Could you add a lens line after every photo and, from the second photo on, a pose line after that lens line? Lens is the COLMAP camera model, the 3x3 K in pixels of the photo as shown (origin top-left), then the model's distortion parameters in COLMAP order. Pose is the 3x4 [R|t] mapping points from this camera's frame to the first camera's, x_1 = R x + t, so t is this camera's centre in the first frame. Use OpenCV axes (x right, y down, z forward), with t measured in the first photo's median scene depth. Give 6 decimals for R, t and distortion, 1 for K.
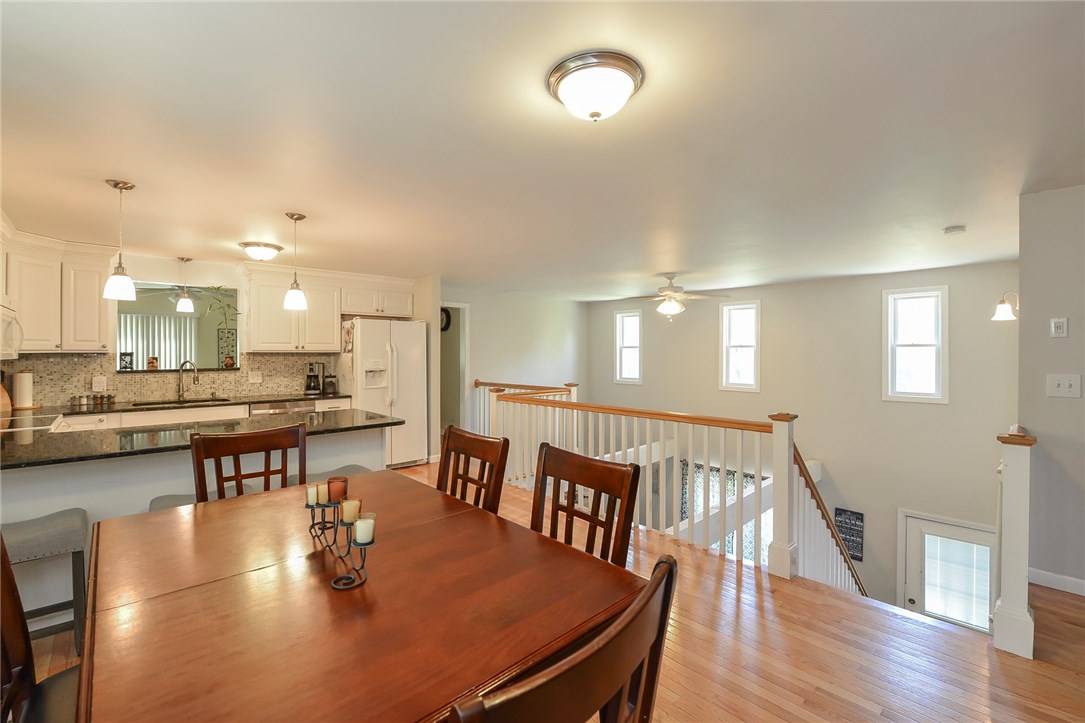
lens RADIAL K [[468.3, 0, 547.9], [0, 468.3, 357.3], [0, 0, 1]] dist [-0.014063, -0.000262]
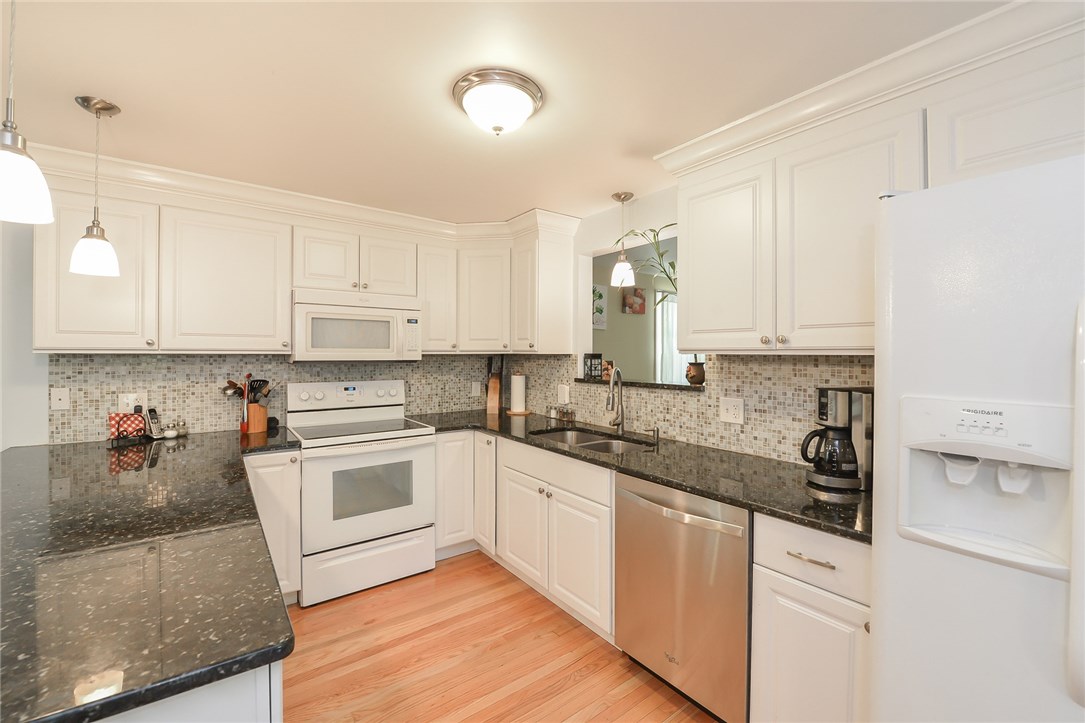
lens RADIAL K [[447.2, 0, 541.1], [0, 447.2, 353.8], [0, 0, 1]] dist [-0.015286, -0.000287]
pose [[-0.107080, 0.003209, -0.994245, -0.189902], [-0.013256, 0.999901, 0.004655, -0.011079], [0.994162, 0.013679, -0.107027, 0.883451]]
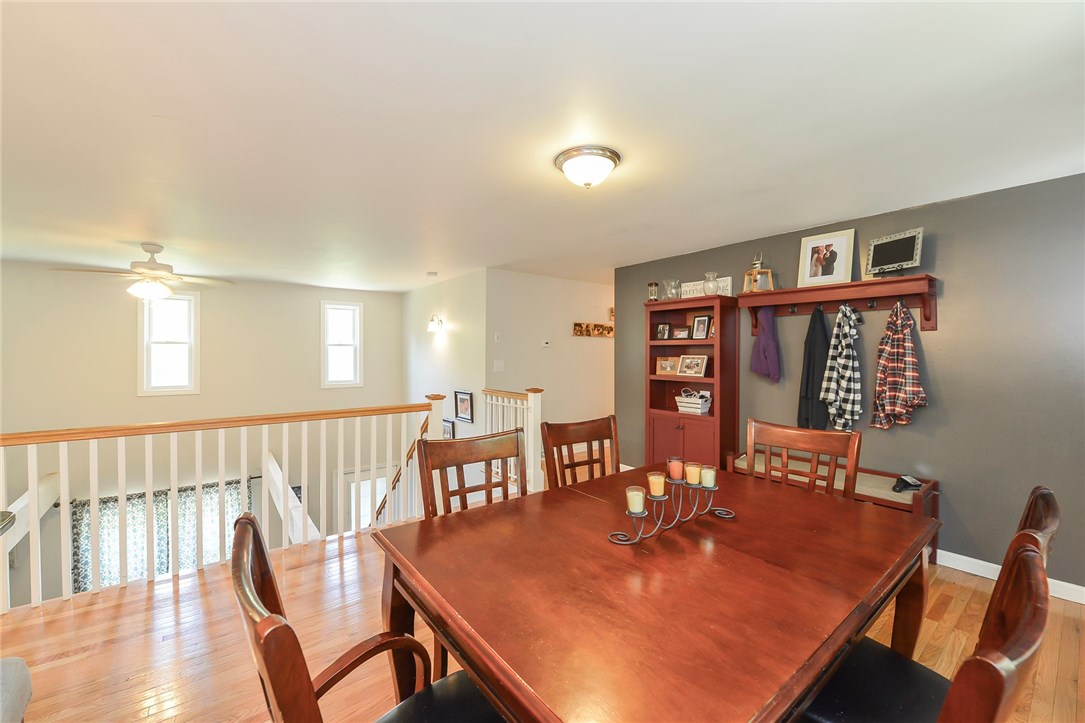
lens RADIAL K [[435.2, 0, 539.6], [0, 435.2, 353.0], [0, 0, 1]] dist [-0.019626, -0.000185]
pose [[0.097199, -0.001723, 0.995263, -0.415523], [0.007843, 0.999969, 0.000965, 0.000189], [-0.995234, 0.007712, 0.097209, 0.335524]]
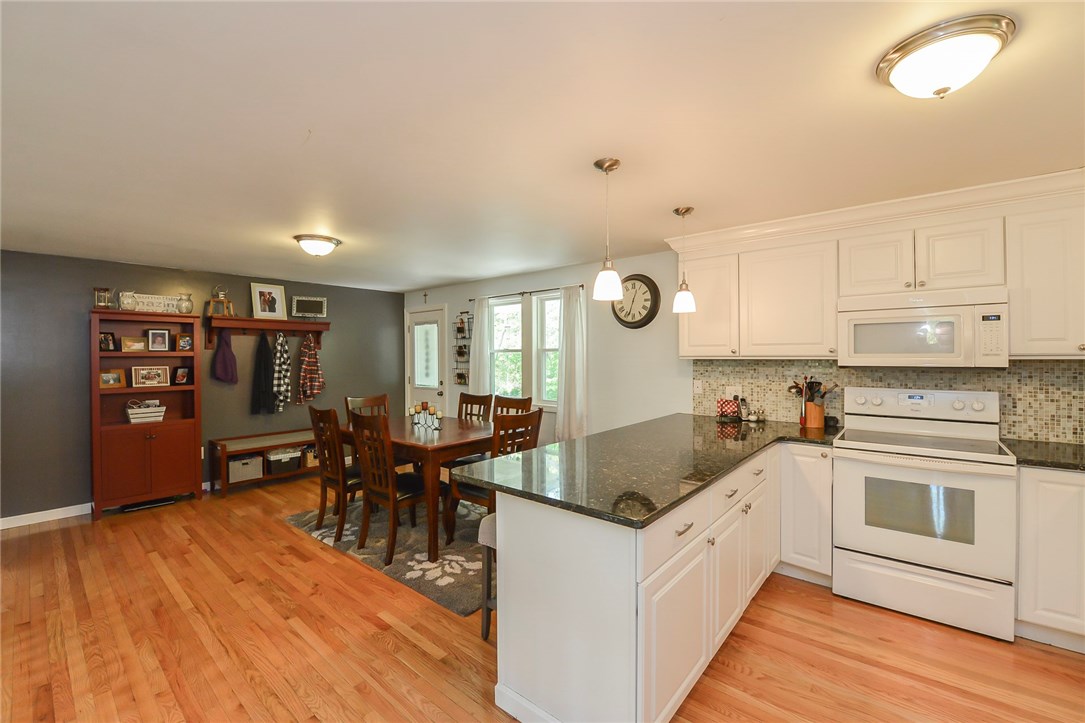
lens RADIAL K [[447.2, 0, 541.1], [0, 447.2, 353.8], [0, 0, 1]] dist [-0.015286, -0.000287]
pose [[-0.992635, 0.006570, -0.120963, -0.236203], [0.005901, 0.999965, 0.005887, -0.017063], [0.120997, 0.005130, -0.992640, 1.048680]]
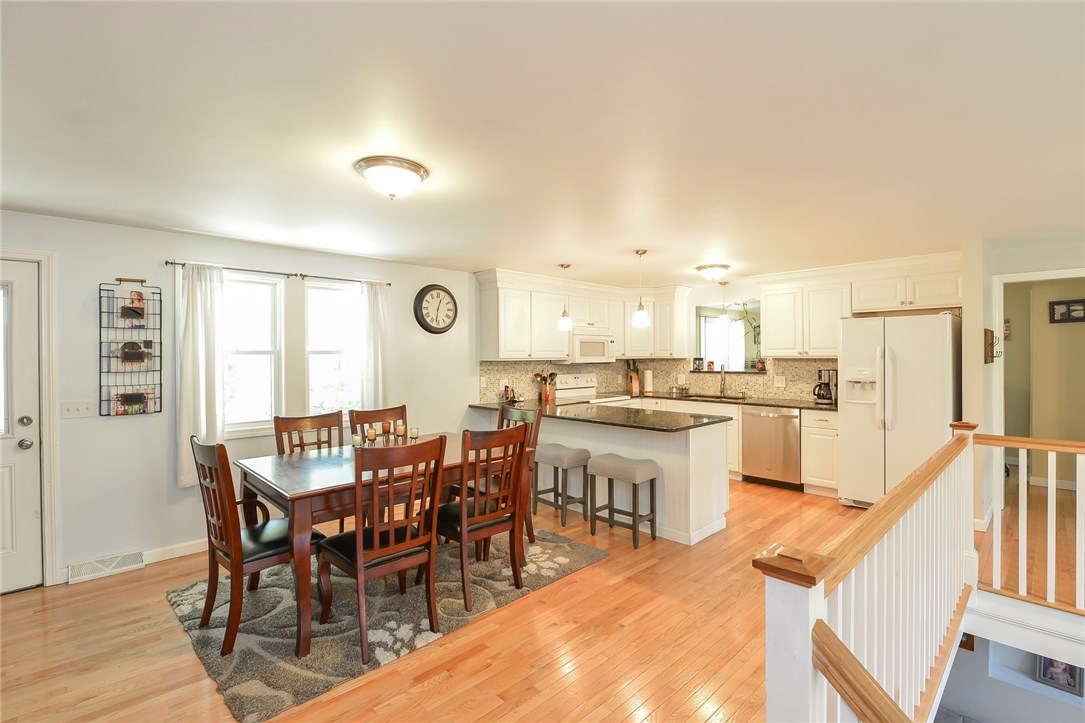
lens RADIAL K [[495.8, 0, 543.2], [0, 495.8, 353.9], [0, 0, 1]] dist [-0.001321, -0.000207]
pose [[0.014621, 0.000128, -0.999893, 0.493062], [-0.003928, 0.999992, 0.000071, -0.017995], [0.999885, 0.003927, 0.014621, 0.459424]]
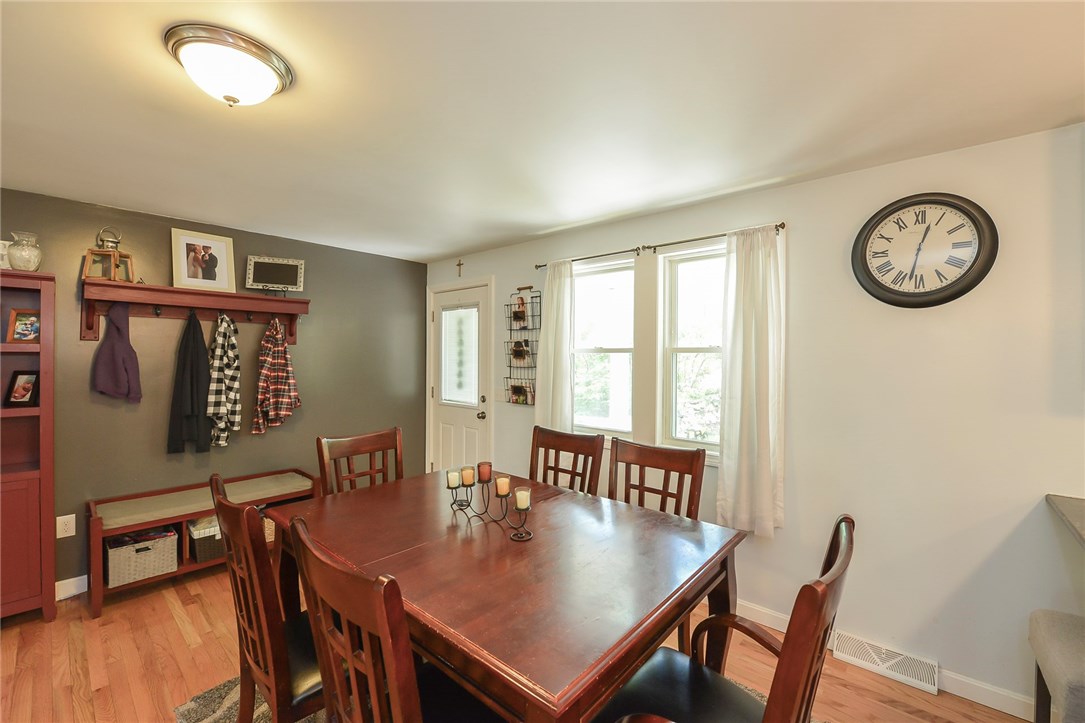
lens RADIAL K [[447.2, 0, 541.1], [0, 447.2, 353.8], [0, 0, 1]] dist [-0.015286, -0.000287]
pose [[-0.995403, -0.007773, -0.095461, -0.141169], [-0.008278, 0.999954, 0.004897, -0.016261], [0.095419, 0.005665, -0.995421, 0.611348]]
